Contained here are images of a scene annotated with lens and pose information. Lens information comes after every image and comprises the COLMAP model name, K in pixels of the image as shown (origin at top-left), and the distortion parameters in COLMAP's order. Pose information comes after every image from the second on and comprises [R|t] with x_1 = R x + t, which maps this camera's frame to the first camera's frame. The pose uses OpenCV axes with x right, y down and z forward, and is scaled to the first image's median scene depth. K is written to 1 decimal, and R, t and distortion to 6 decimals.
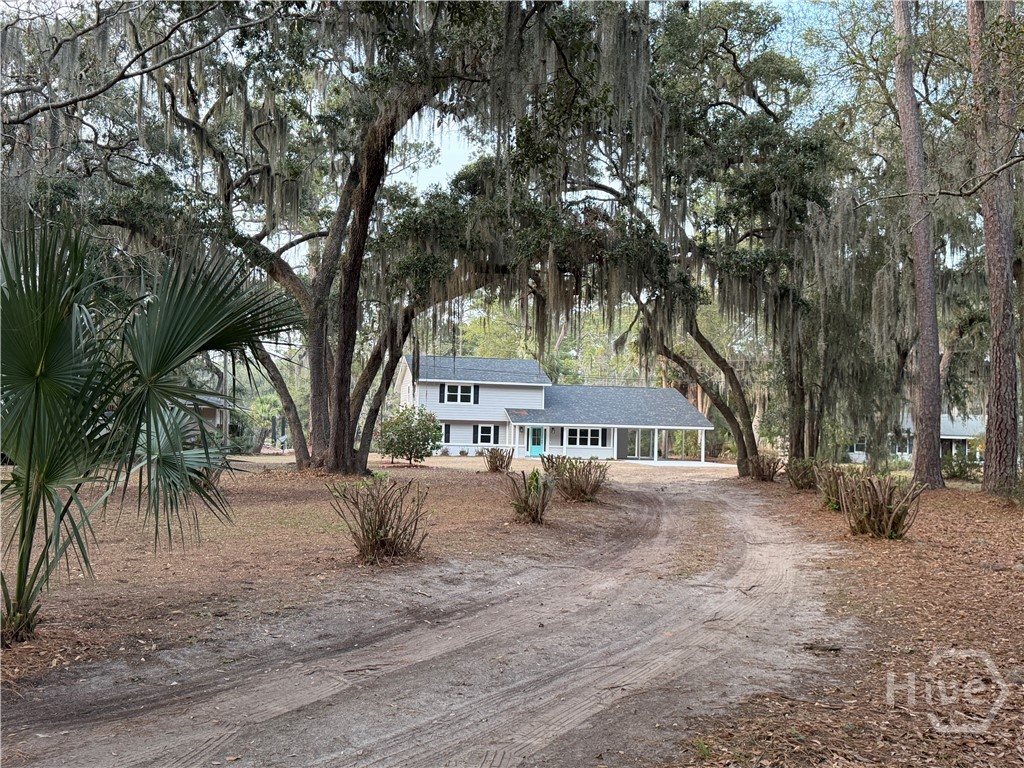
lens RADIAL K [[1102.9, 0, 511.5], [0, 1102.9, 384.1], [0, 0, 1]] dist [0.064056, 0.000000]
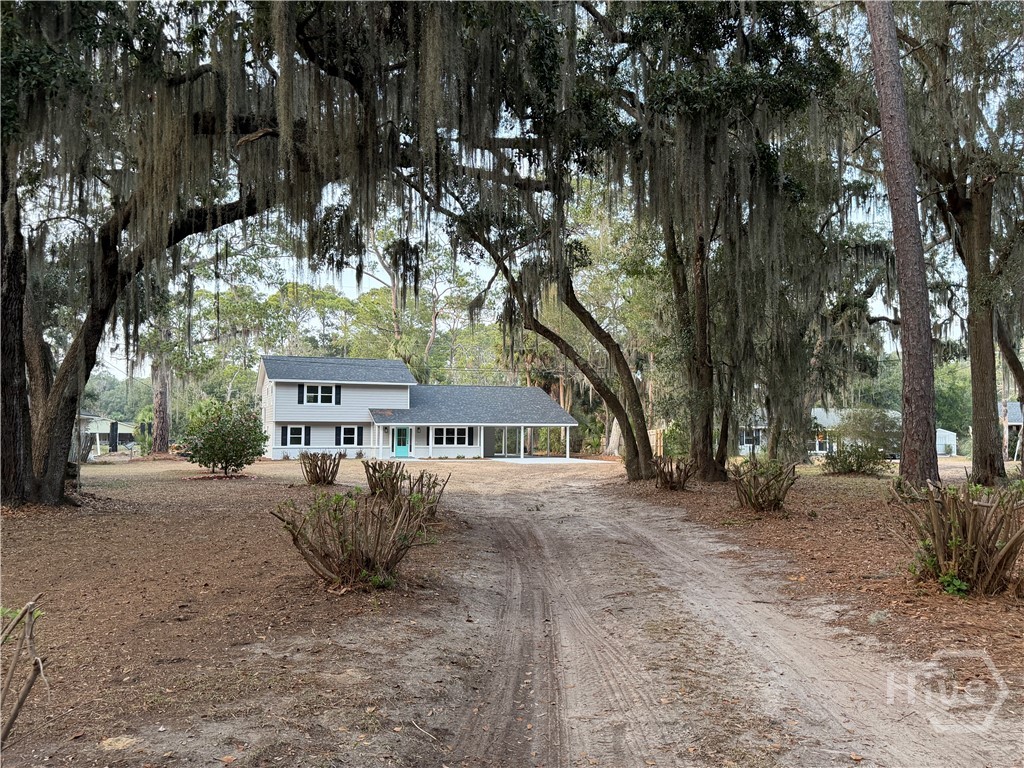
lens RADIAL K [[865.6, 0, 513.0], [0, 865.6, 384.5], [0, 0, 1]] dist [0.013991, 0.000836]
pose [[0.992269, -0.015190, 0.123174, 0.026804], [0.016692, 0.999798, -0.011169, 0.011337], [-0.122979, 0.013138, 0.992322, 0.223044]]
